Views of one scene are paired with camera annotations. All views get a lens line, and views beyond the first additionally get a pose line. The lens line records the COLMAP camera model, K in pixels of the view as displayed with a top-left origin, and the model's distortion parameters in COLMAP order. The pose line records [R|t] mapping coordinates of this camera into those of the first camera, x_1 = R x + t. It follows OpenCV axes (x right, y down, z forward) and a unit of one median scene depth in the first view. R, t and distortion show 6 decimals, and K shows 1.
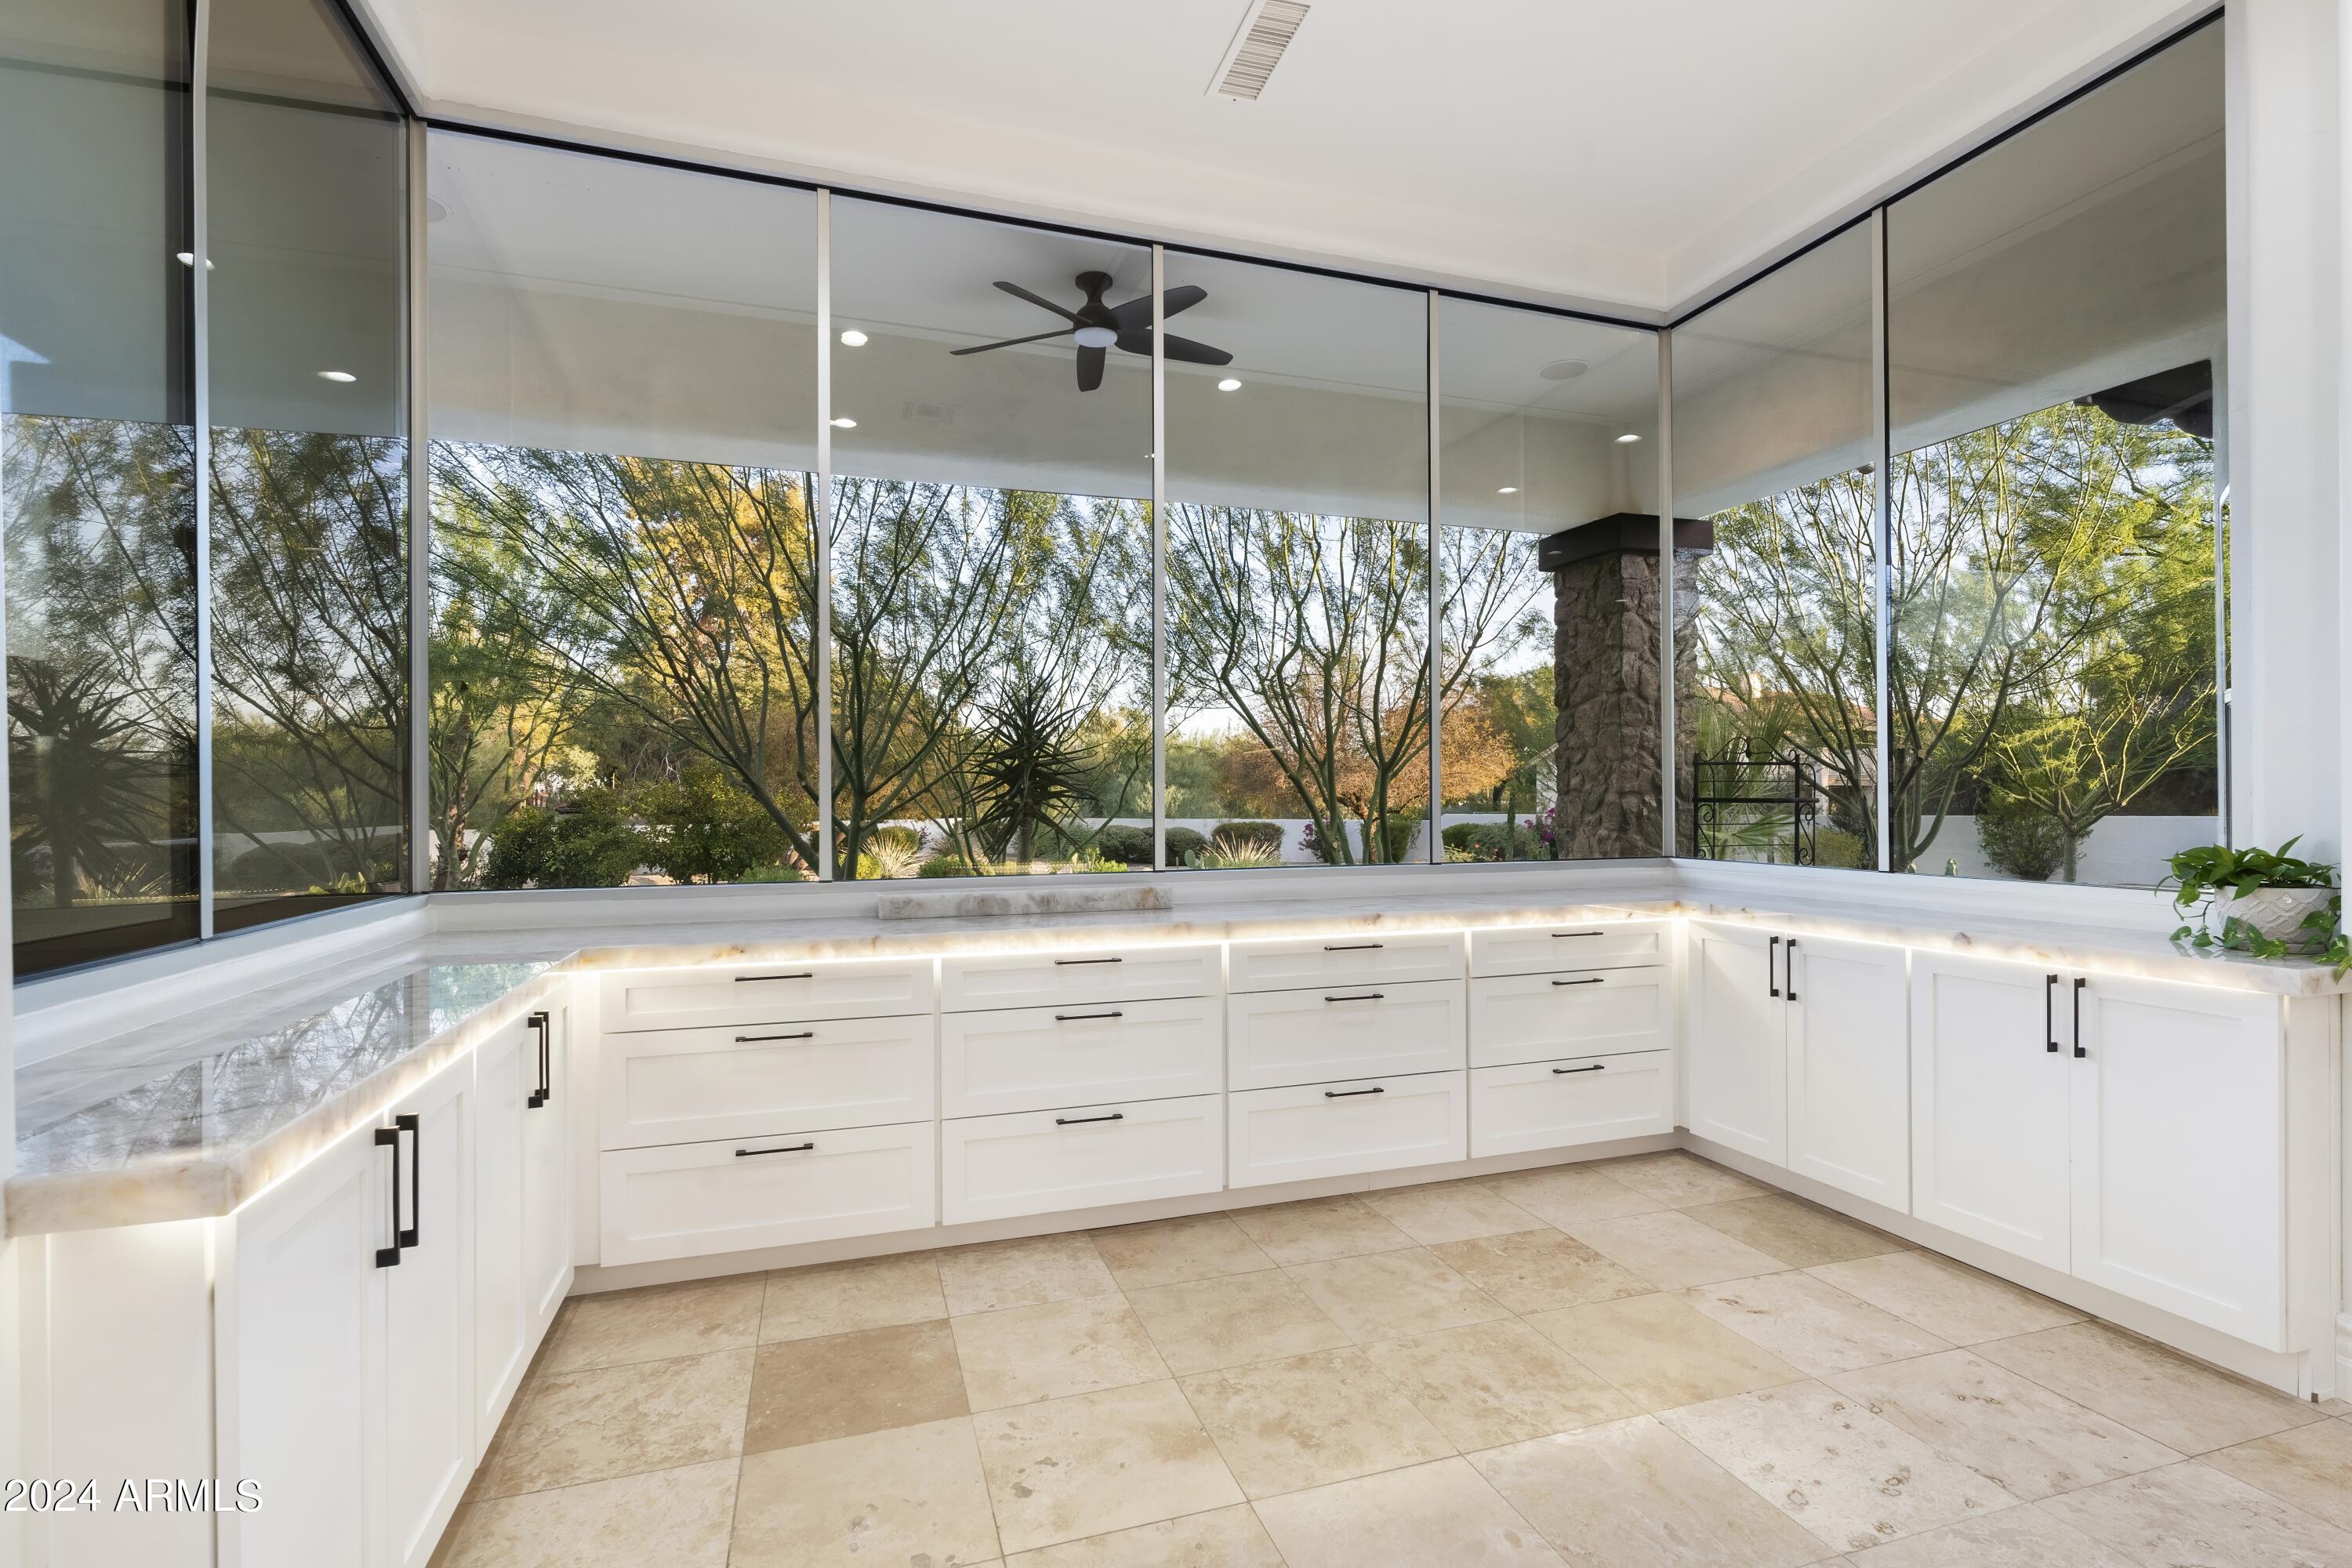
lens RADIAL K [[1072.5, 0, 1176.0], [0, 1072.5, 784.0], [0, 0, 1]] dist [-0.001048, -0.000047]
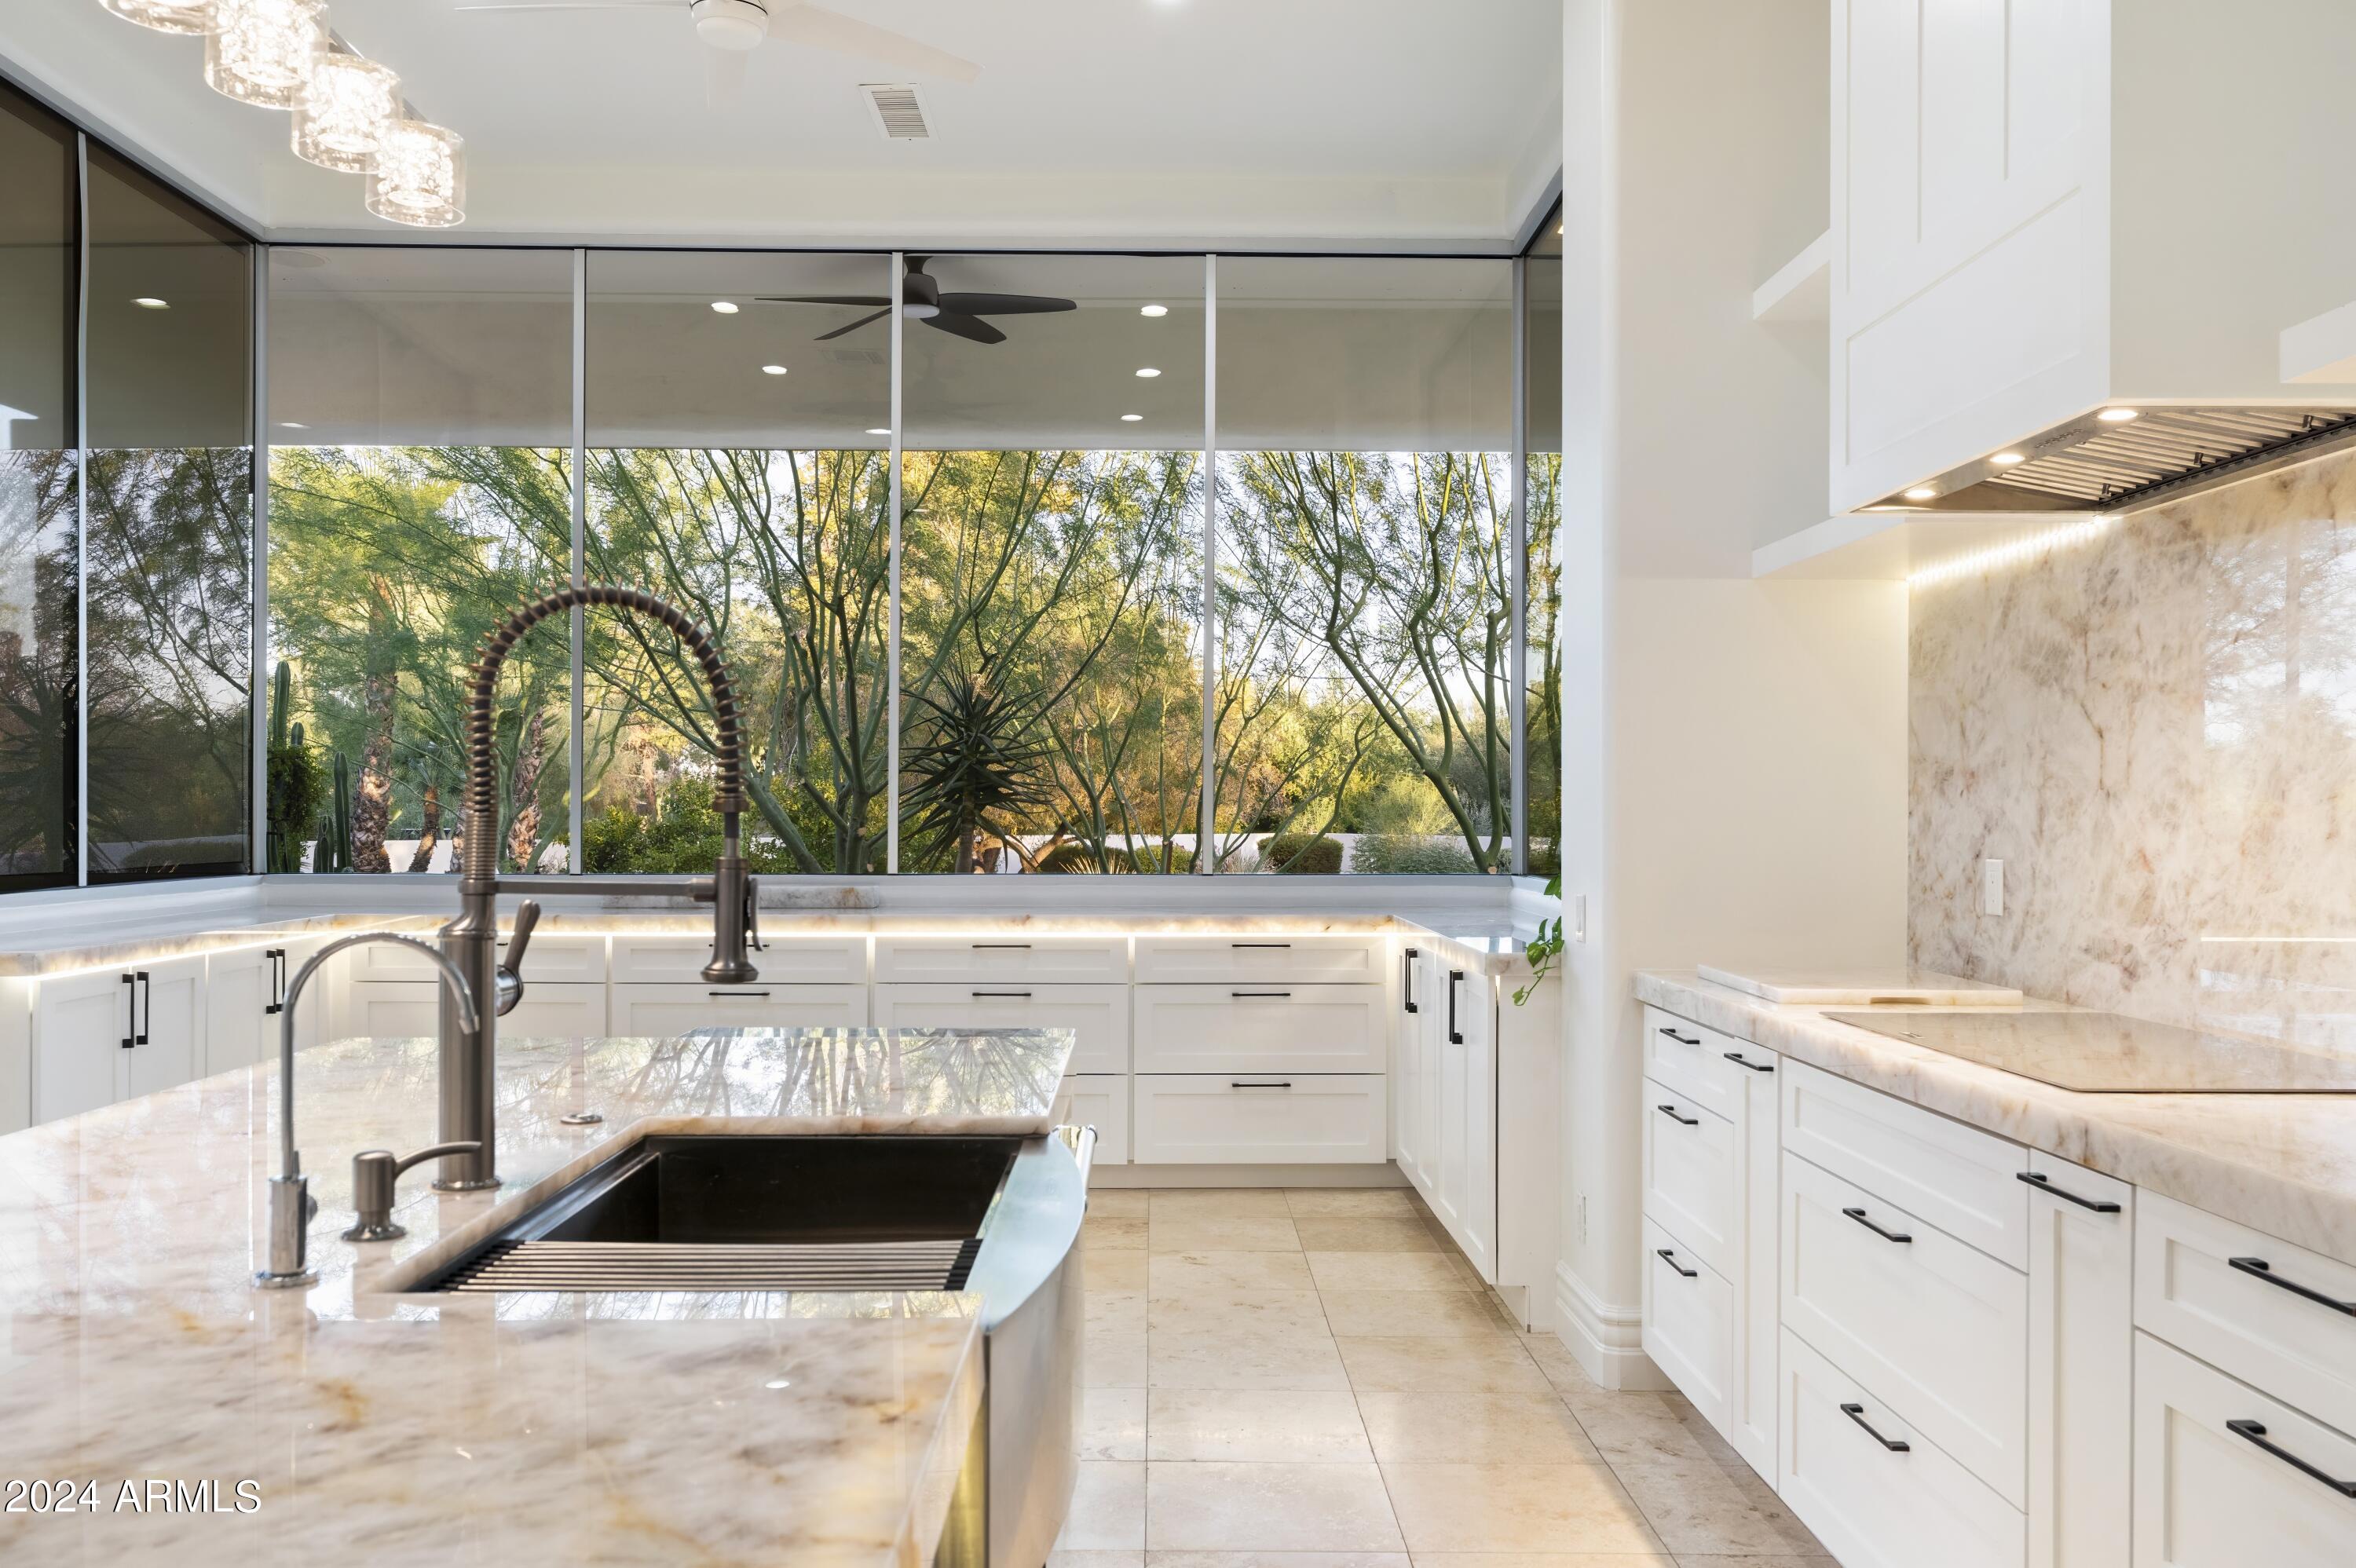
lens RADIAL K [[1893.3, 0, 1178.0], [0, 1893.3, 784.0], [0, 0, 1]] dist [0.003117, 0.003788]
pose [[0.955823, 0.005246, -0.293895, 0.835753], [-0.004257, 0.999983, 0.004005, -0.013140], [0.293911, -0.002577, 0.955829, -0.682479]]
